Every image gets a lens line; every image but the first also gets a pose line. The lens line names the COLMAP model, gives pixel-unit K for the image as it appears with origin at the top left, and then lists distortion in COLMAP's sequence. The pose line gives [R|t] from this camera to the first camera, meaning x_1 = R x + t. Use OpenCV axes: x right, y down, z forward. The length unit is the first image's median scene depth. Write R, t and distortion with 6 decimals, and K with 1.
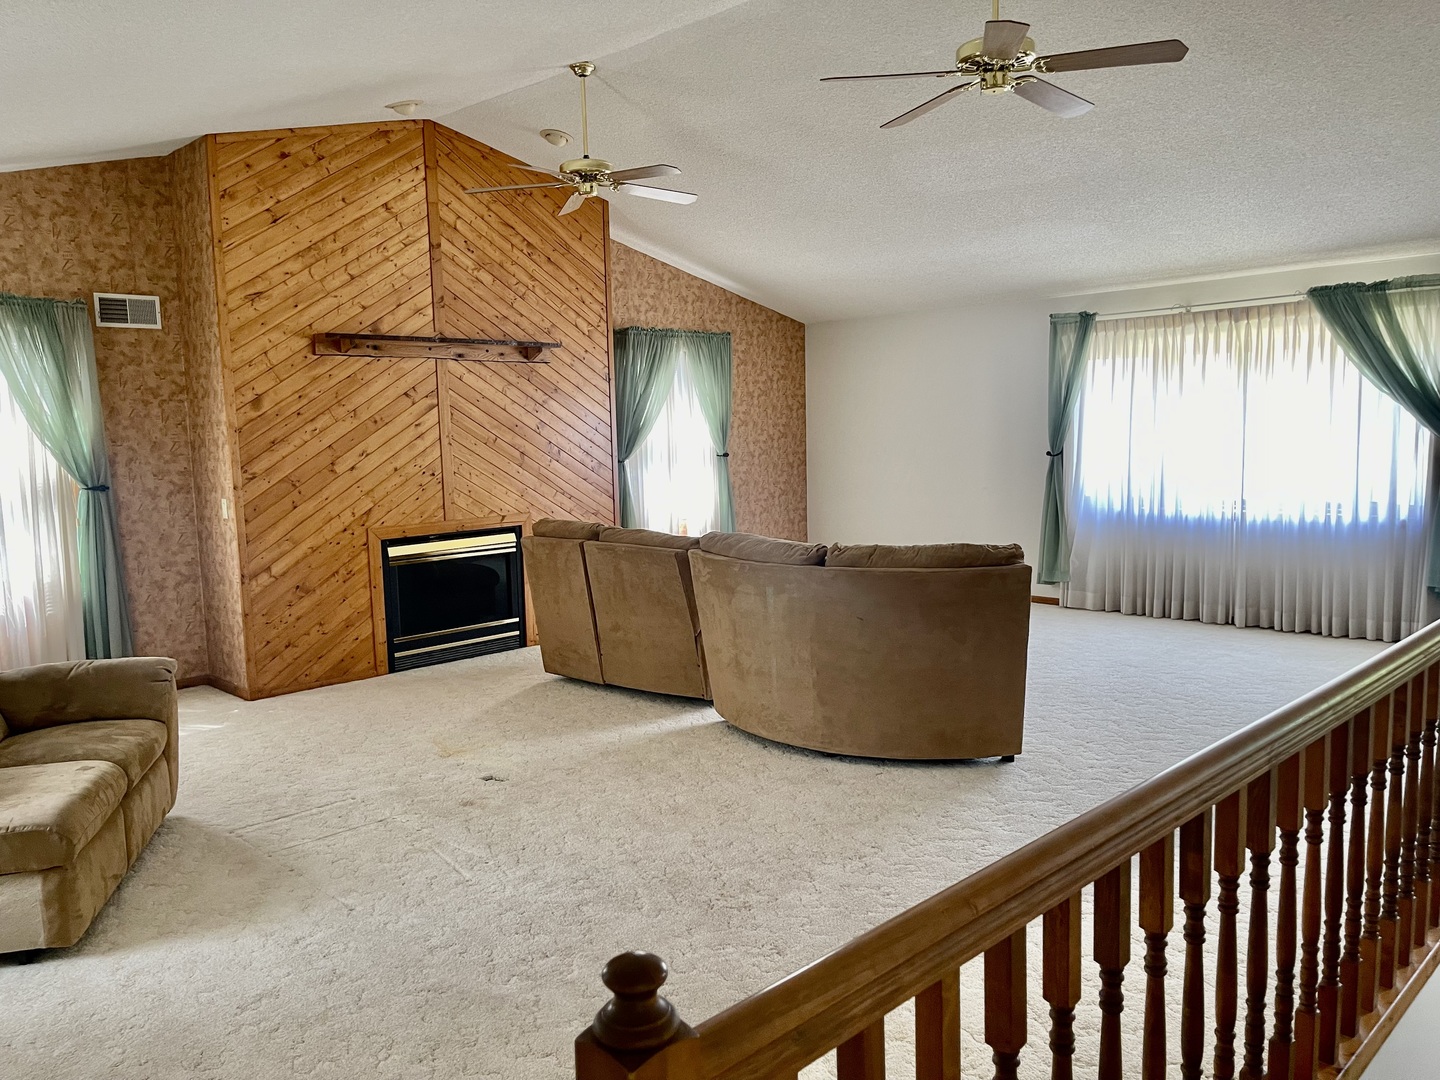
lens RADIAL K [[1089.6, 0, 721.4], [0, 1089.6, 536.1], [0, 0, 1]] dist [0.078372, -0.105023]
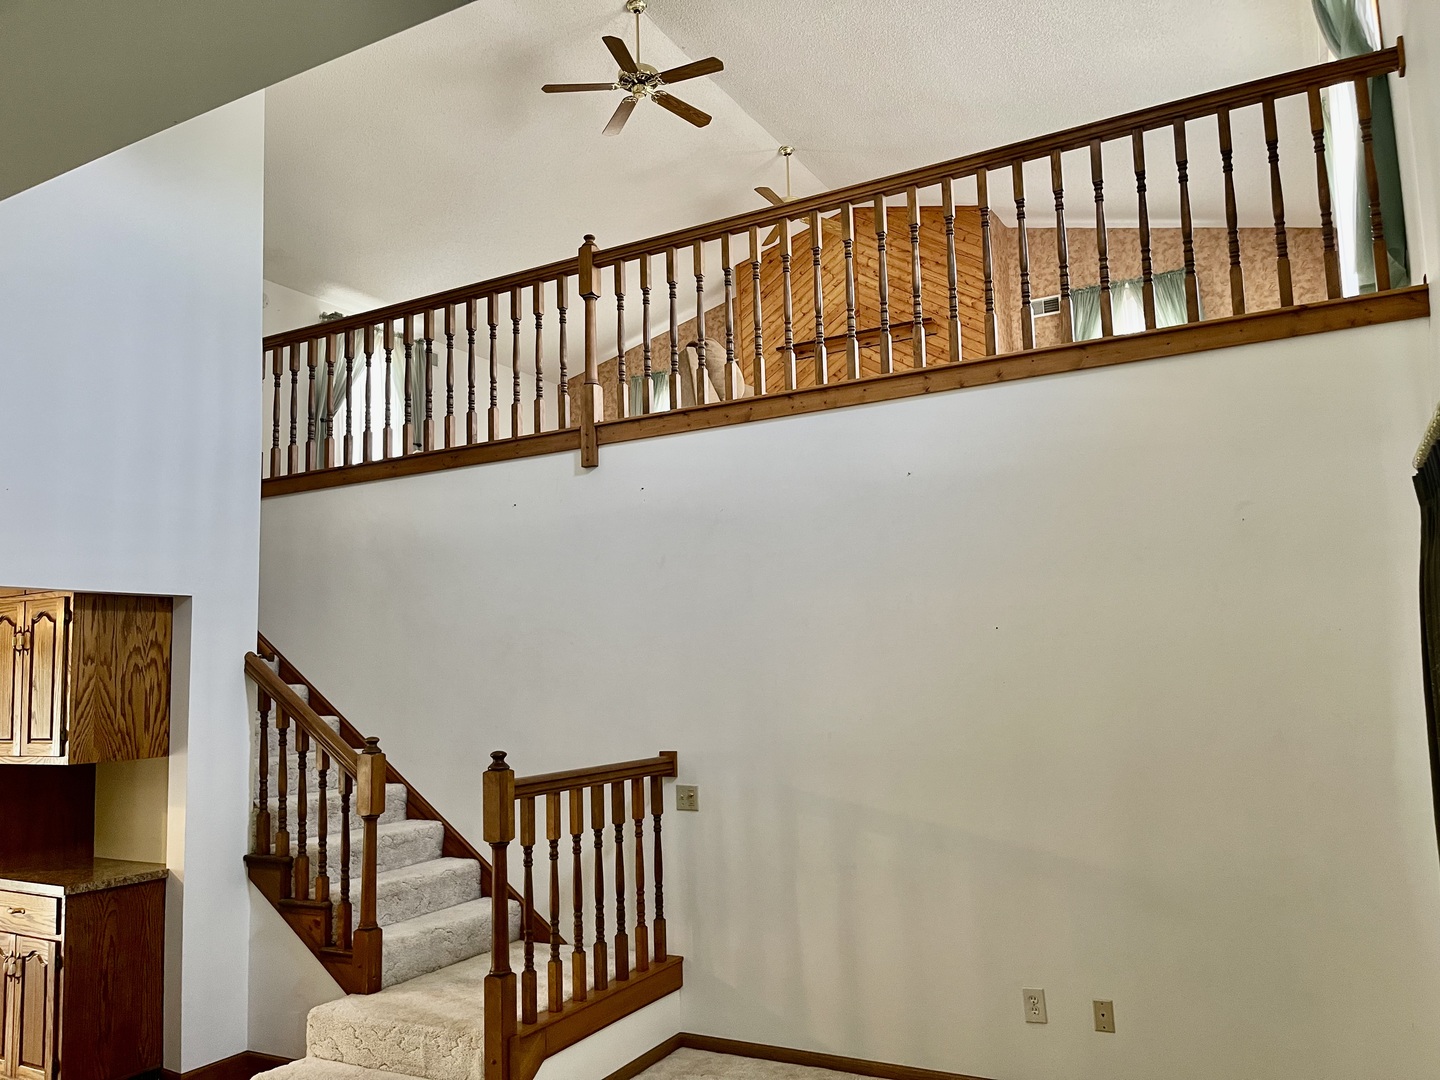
lens RADIAL K [[1089.6, 0, 721.4], [0, 1089.6, 536.1], [0, 0, 1]] dist [0.078372, -0.105023]
pose [[0.268223, -0.084707, -0.959626, 1.310486], [-0.059387, 0.992778, -0.104233, 0.312454], [0.961525, 0.084947, 0.261255, 0.474018]]
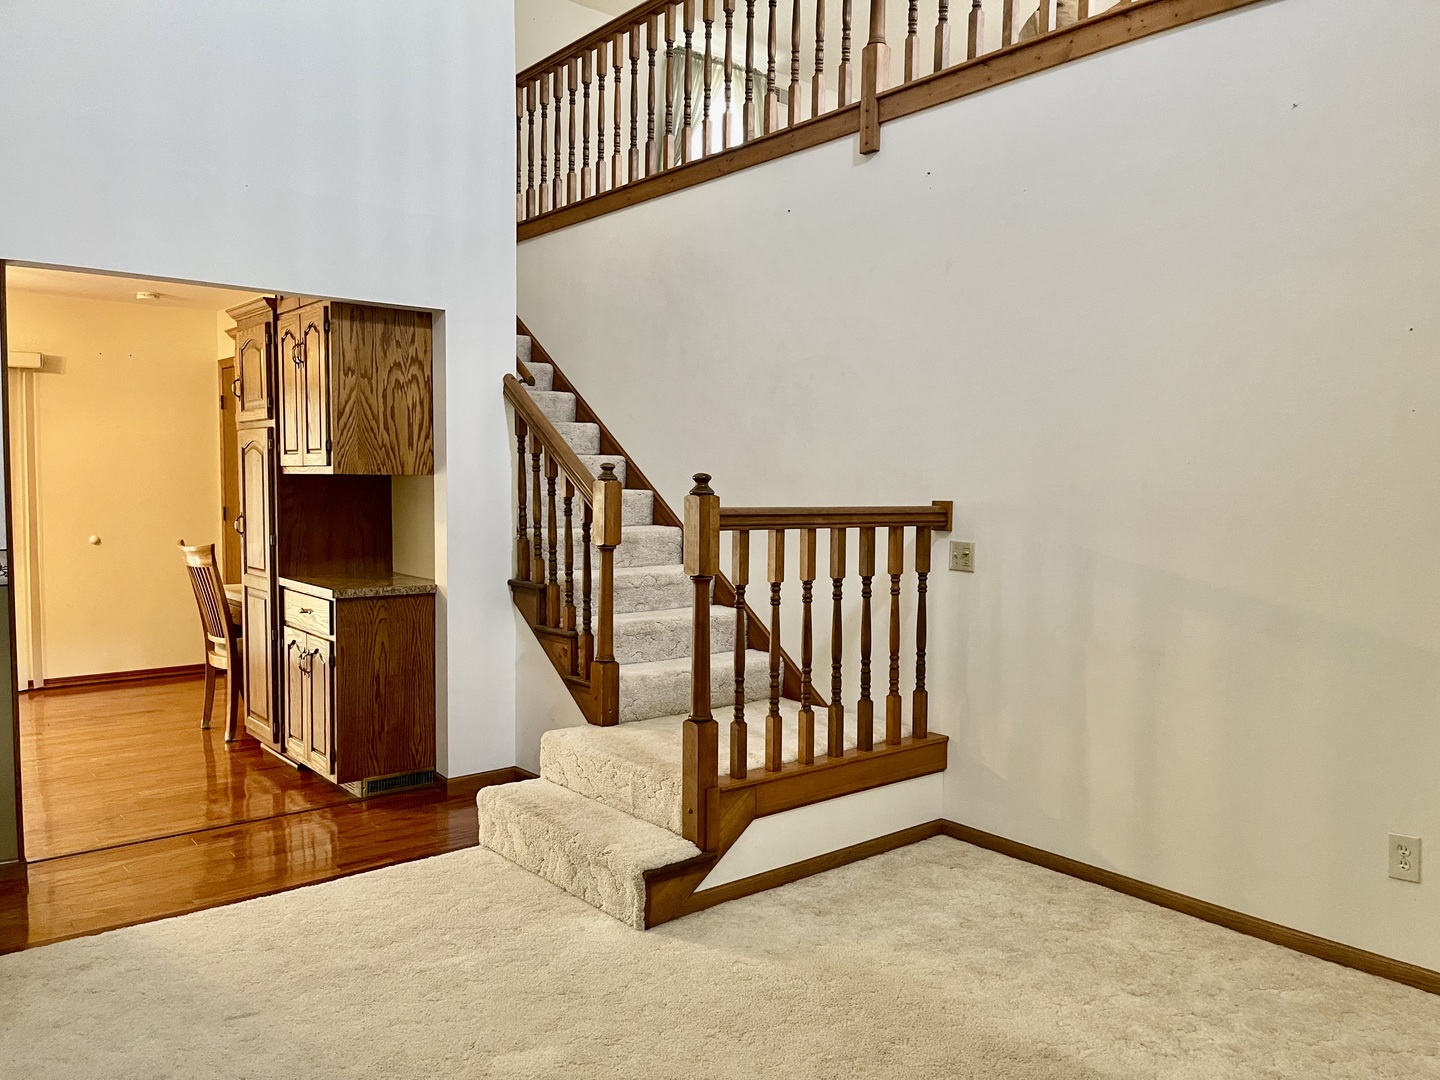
lens RADIAL K [[1089.6, 0, 721.4], [0, 1089.6, 536.1], [0, 0, 1]] dist [0.078372, -0.105023]
pose [[-0.104326, 0.096347, -0.989865, 1.168833], [-0.090435, 0.990254, 0.105916, 0.357287], [0.990423, 0.100568, -0.094596, 0.610324]]
